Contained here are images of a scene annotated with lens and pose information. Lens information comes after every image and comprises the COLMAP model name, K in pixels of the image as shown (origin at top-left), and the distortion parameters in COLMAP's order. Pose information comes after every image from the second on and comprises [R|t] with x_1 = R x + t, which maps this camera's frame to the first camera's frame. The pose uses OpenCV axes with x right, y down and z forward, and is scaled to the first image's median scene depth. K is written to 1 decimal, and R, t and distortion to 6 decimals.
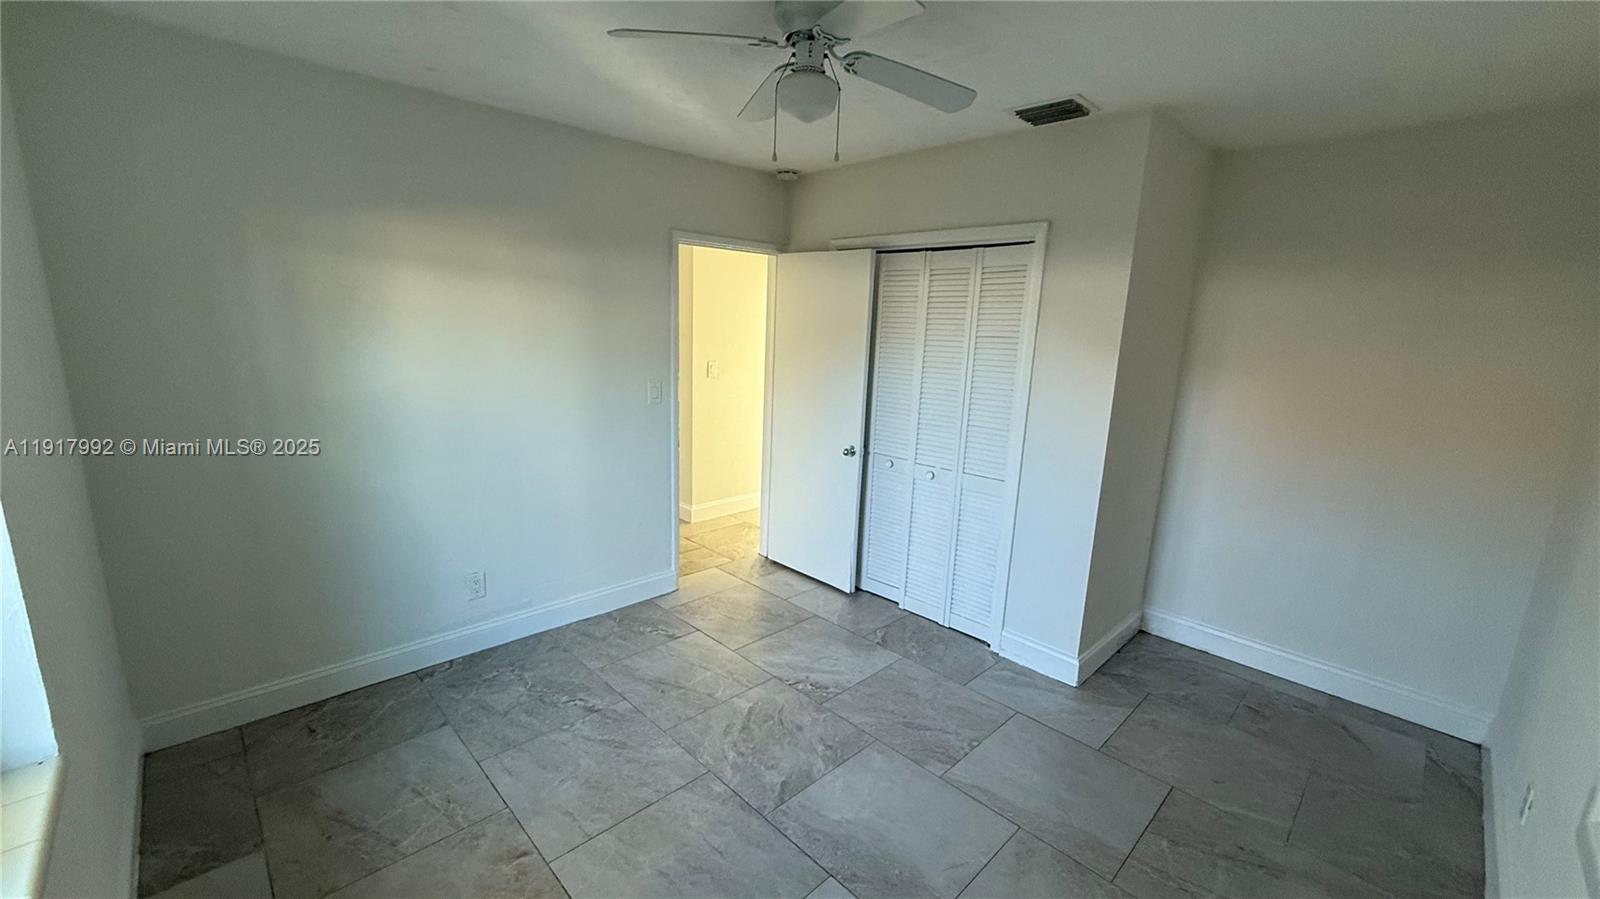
lens RADIAL K [[636.5, 0, 796.6], [0, 636.5, 453.9], [0, 0, 1]] dist [-0.000168, -0.000080]
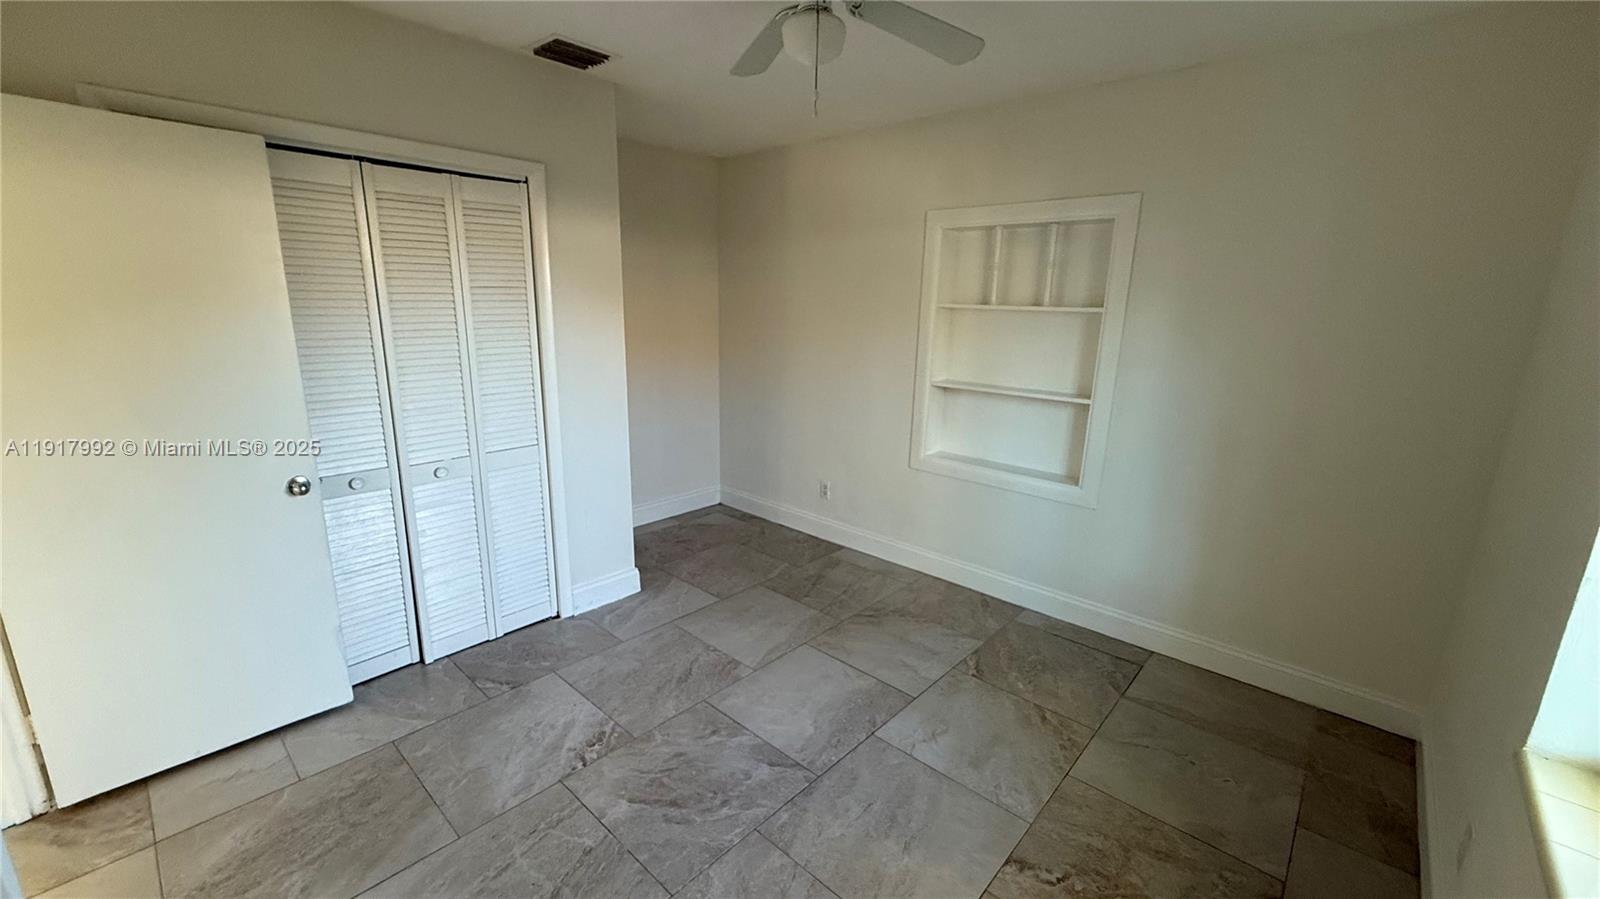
lens RADIAL K [[636.5, 0, 796.6], [0, 636.5, 453.9], [0, 0, 1]] dist [-0.000168, -0.000080]
pose [[-0.055836, -0.270475, 0.961106, -0.741844], [0.181996, 0.943724, 0.276157, -0.165804], [-0.981713, 0.190337, -0.003469, 0.794357]]
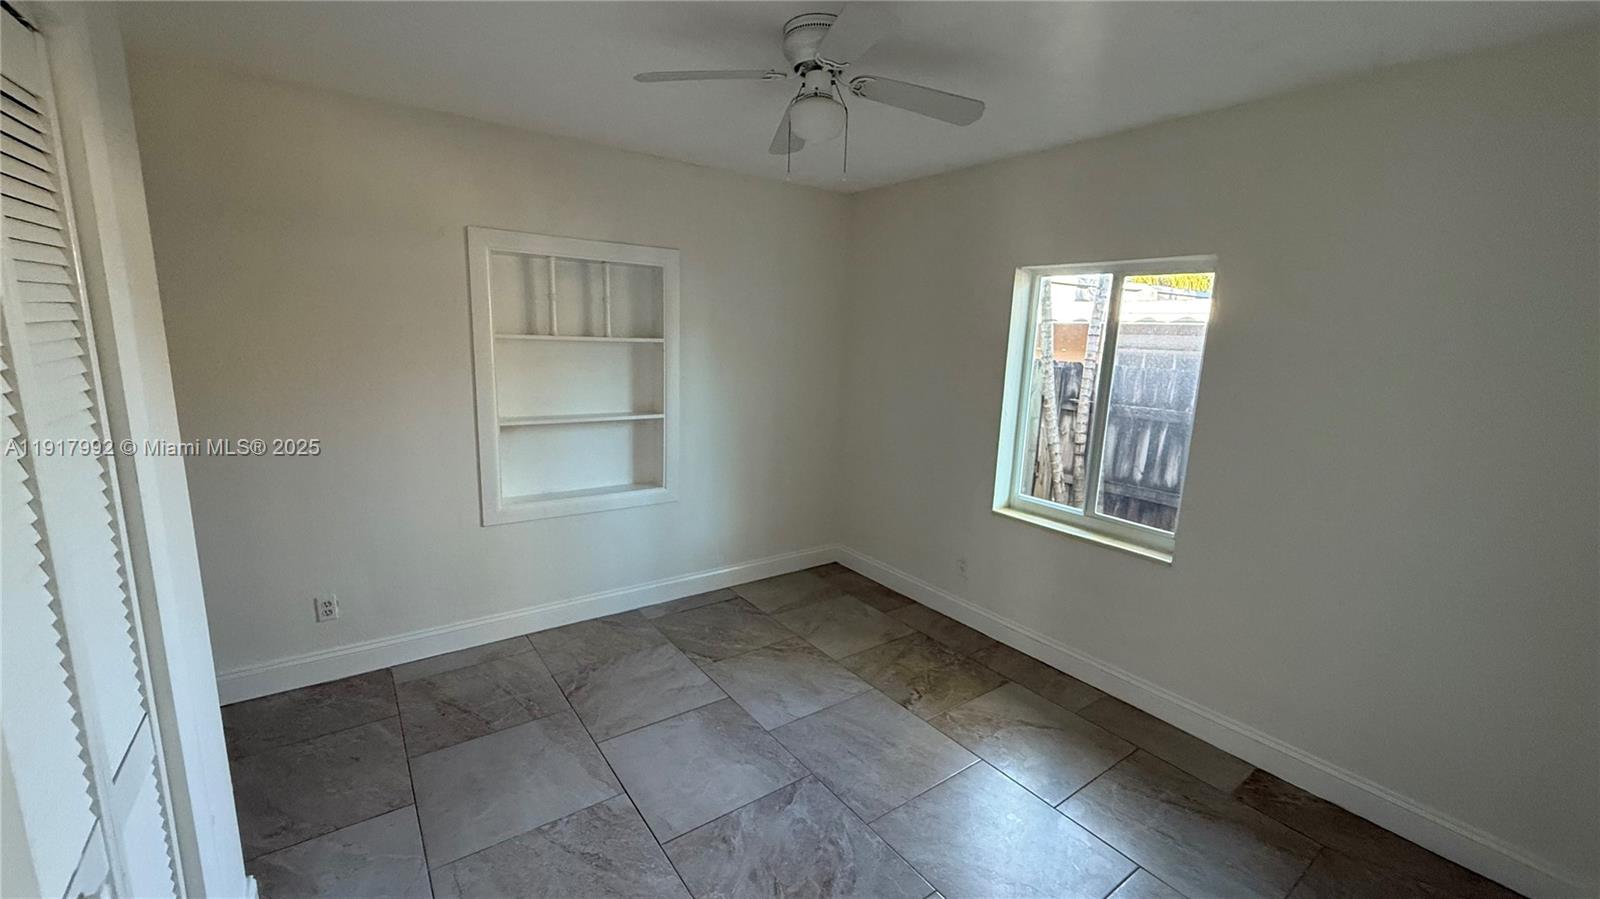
lens RADIAL K [[636.5, 0, 796.6], [0, 636.5, 453.9], [0, 0, 1]] dist [-0.000168, -0.000080]
pose [[-0.987128, -0.092551, 0.130432, -0.098462], [-0.035681, 0.922437, 0.384495, -0.311916], [-0.155900, 0.374892, -0.913866, 1.527401]]
